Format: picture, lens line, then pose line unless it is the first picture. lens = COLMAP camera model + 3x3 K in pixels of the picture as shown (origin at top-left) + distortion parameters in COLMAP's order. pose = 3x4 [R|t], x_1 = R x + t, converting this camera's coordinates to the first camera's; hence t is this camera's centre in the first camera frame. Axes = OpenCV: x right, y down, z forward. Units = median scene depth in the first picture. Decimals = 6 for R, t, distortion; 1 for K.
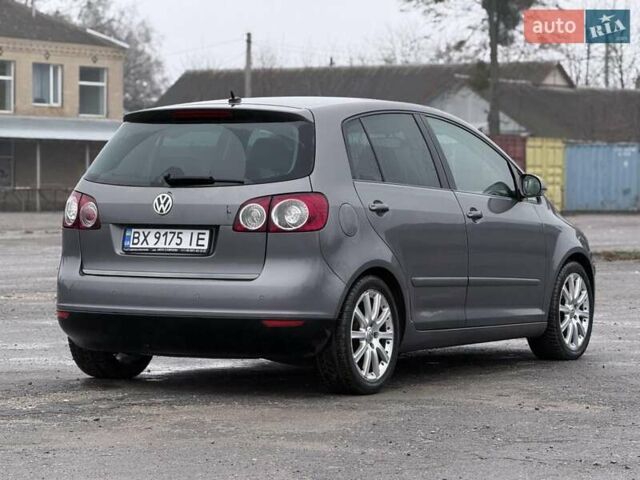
lens RADIAL K [[2263.0, 0, 320.7], [0, 2263.0, 239.3], [0, 0, 1]] dist [0.321129, 0.000000]
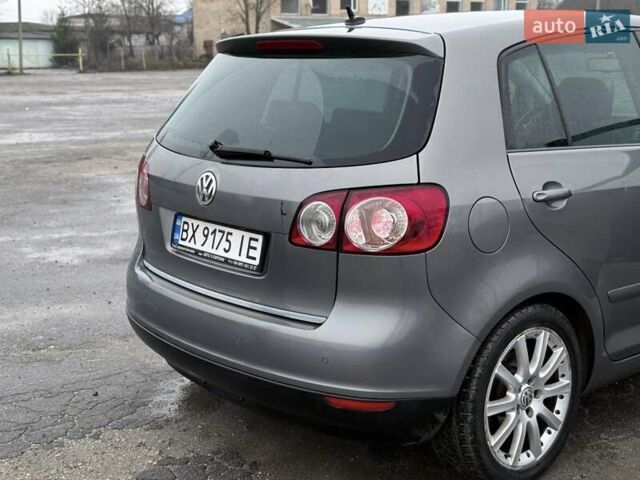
lens RADIAL K [[912.0, 0, 321.6], [0, 912.0, 245.1], [0, 0, 1]] dist [0.101820, 0.000000]
pose [[0.946483, 0.056939, -0.317691, 0.047708], [0.003893, 0.982230, 0.187640, -0.049059], [0.322730, -0.178834, 0.929443, 0.759735]]
